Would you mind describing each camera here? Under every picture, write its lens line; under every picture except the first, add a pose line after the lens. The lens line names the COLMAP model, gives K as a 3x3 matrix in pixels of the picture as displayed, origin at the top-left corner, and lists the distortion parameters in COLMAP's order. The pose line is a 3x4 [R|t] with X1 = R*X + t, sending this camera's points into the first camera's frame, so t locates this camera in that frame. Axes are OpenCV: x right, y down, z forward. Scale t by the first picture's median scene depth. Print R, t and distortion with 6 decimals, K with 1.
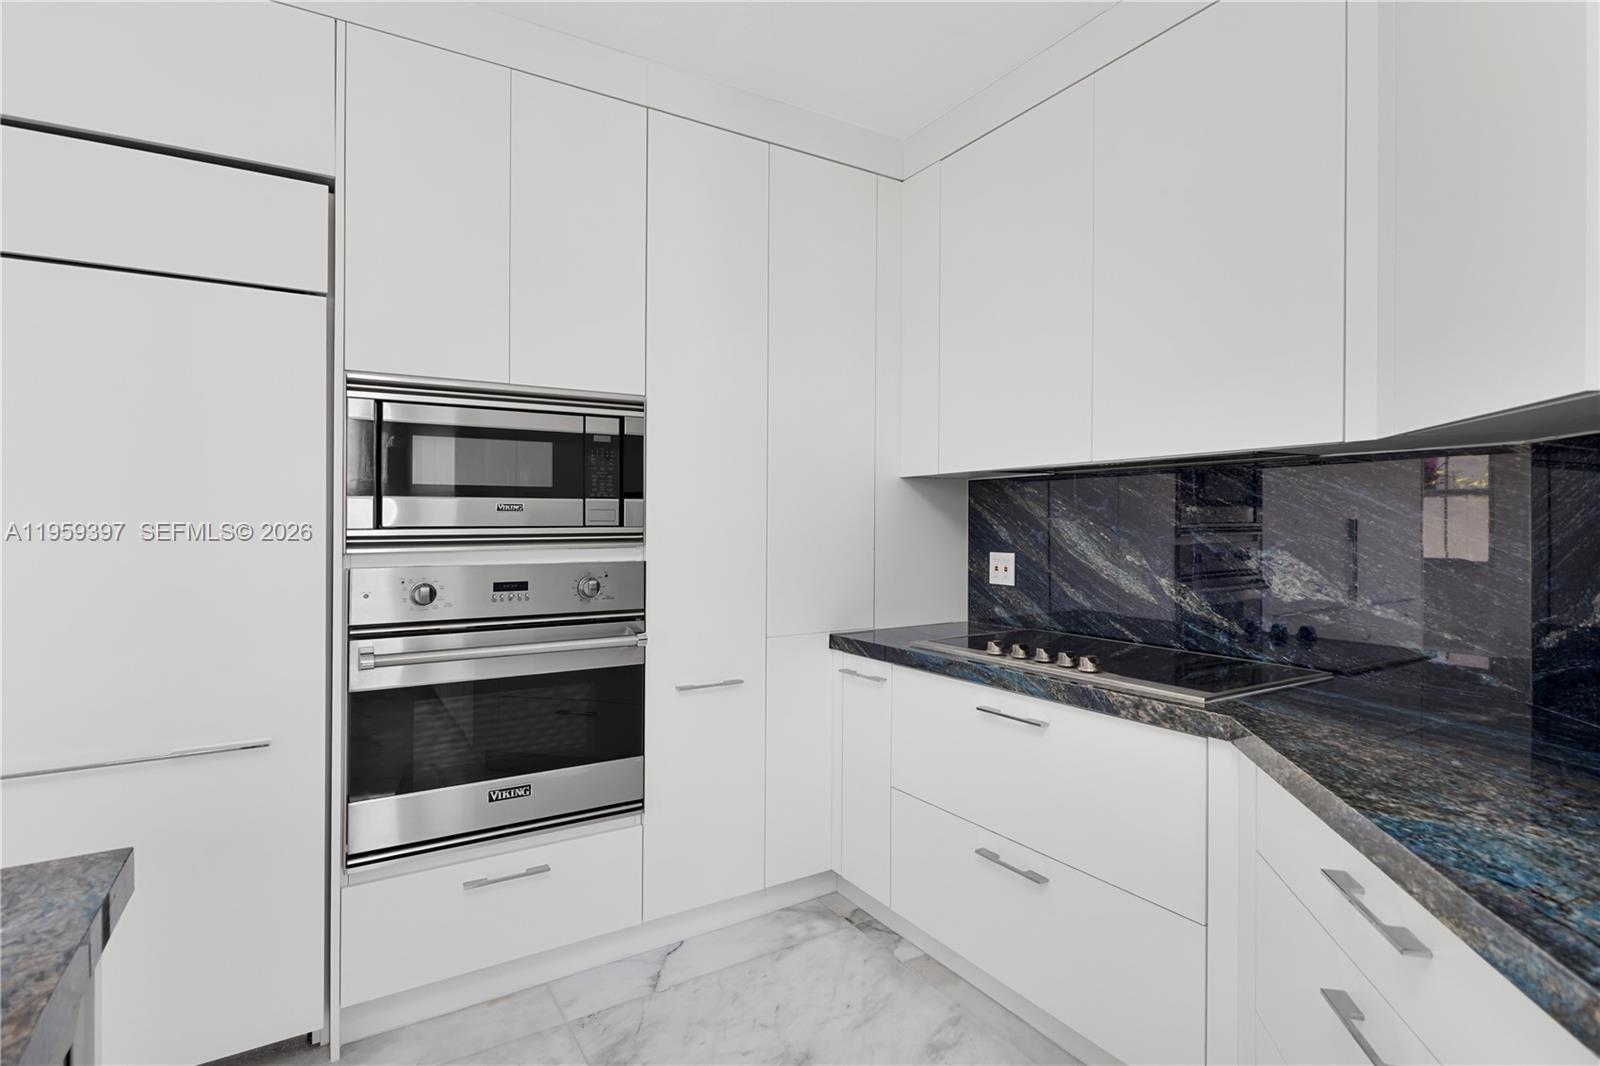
lens RADIAL K [[786.7, 0, 793.7], [0, 786.7, 521.5], [0, 0, 1]] dist [-0.001852, 0.000459]
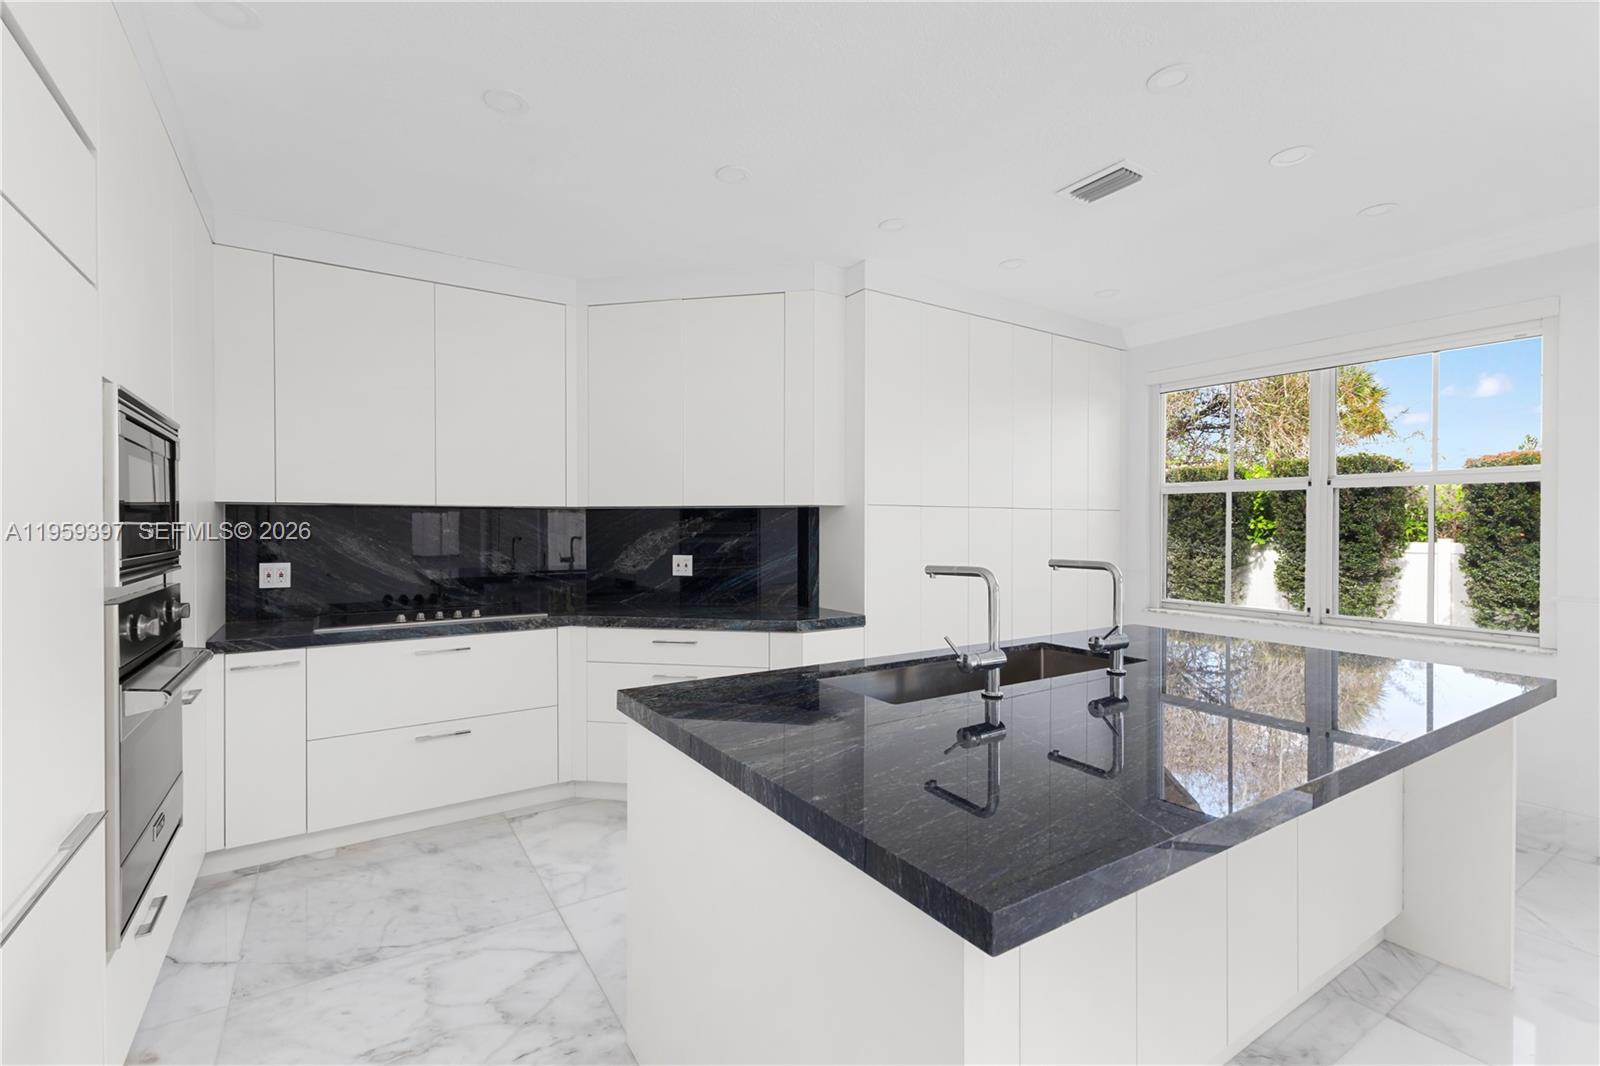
lens RADIAL K [[696.7, 0, 809.7], [0, 696.7, 536.9], [0, 0, 1]] dist [0.010478, -0.000643]
pose [[-0.025958, -0.013216, 0.999576, -1.166579], [0.000096, 0.999913, 0.013223, -0.022930], [-0.999663, 0.000439, -0.025955, 0.201501]]
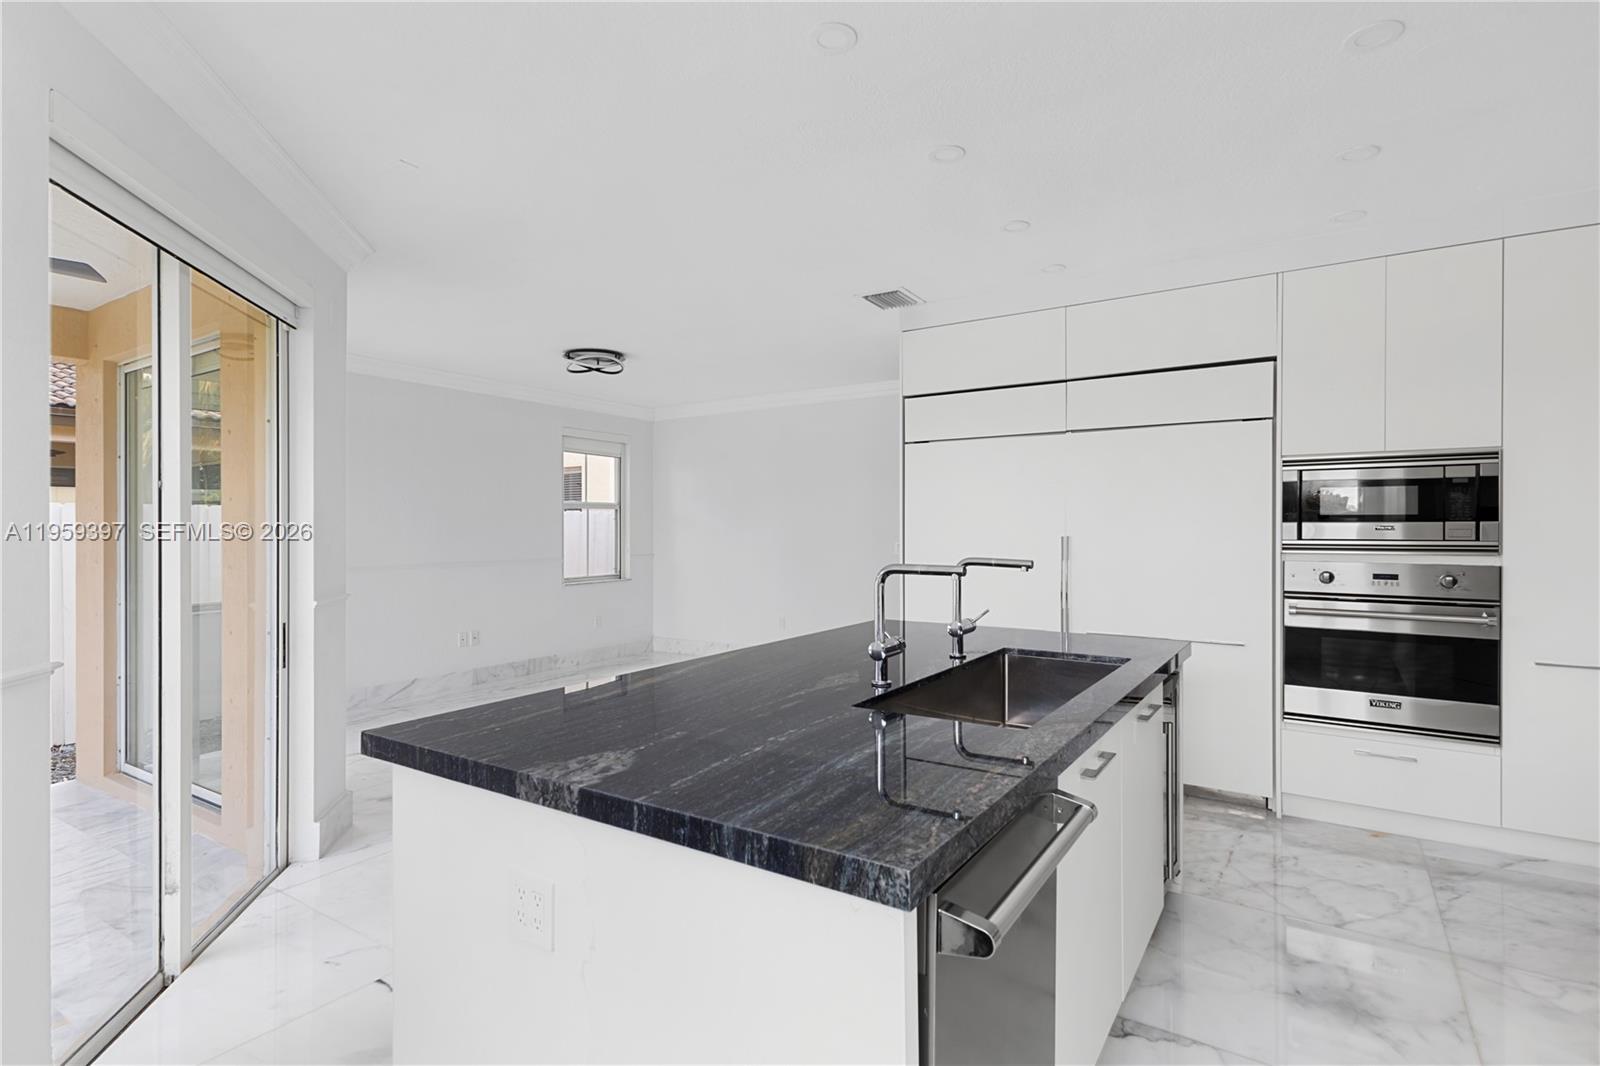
lens RADIAL K [[786.7, 0, 795.8], [0, 786.7, 520.4], [0, 0, 1]] dist [-0.001852, 0.000459]
pose [[0.385783, -0.010281, -0.922532, 0.634208], [-0.004151, 0.999908, -0.012879, -0.007236], [0.922580, 0.008797, 0.385705, -0.710862]]
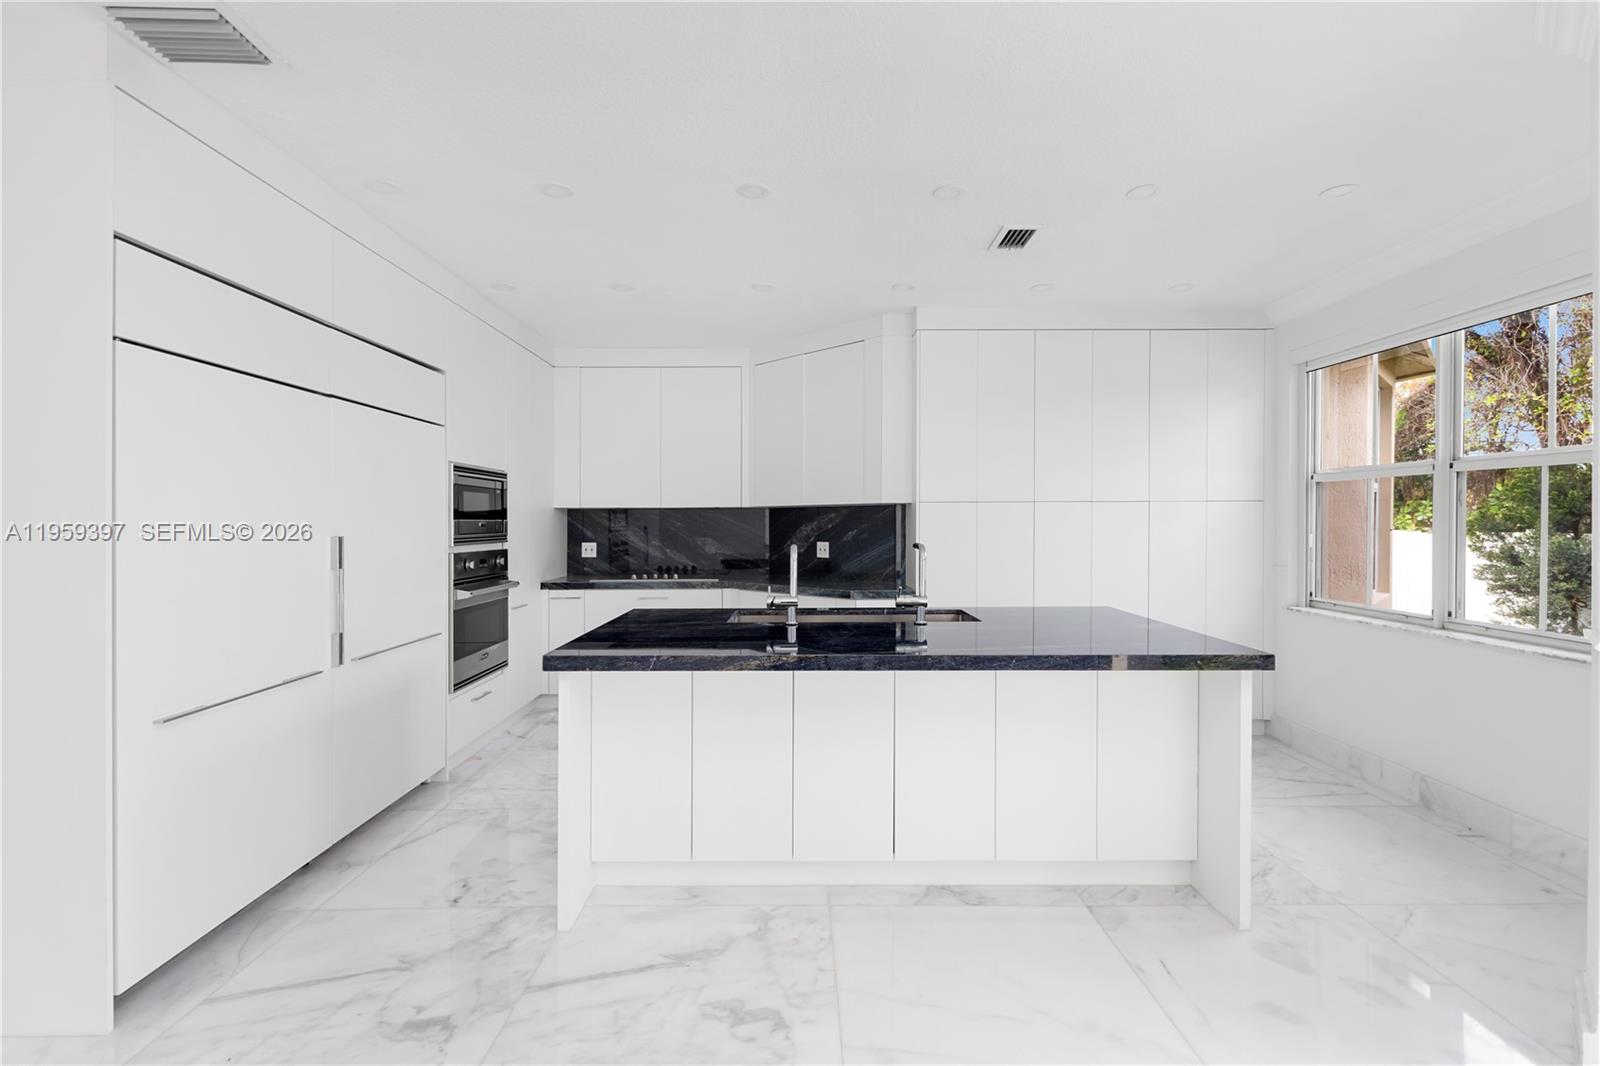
lens RADIAL K [[723.3, 0, 806.2], [0, 723.3, 529.7], [0, 0, 1]] dist [-0.000900, -0.000167]
pose [[0.512496, -0.009900, 0.858633, -1.499357], [0.003730, 0.999950, 0.009303, -0.016714], [-0.858682, -0.001565, 0.512507, -0.721100]]
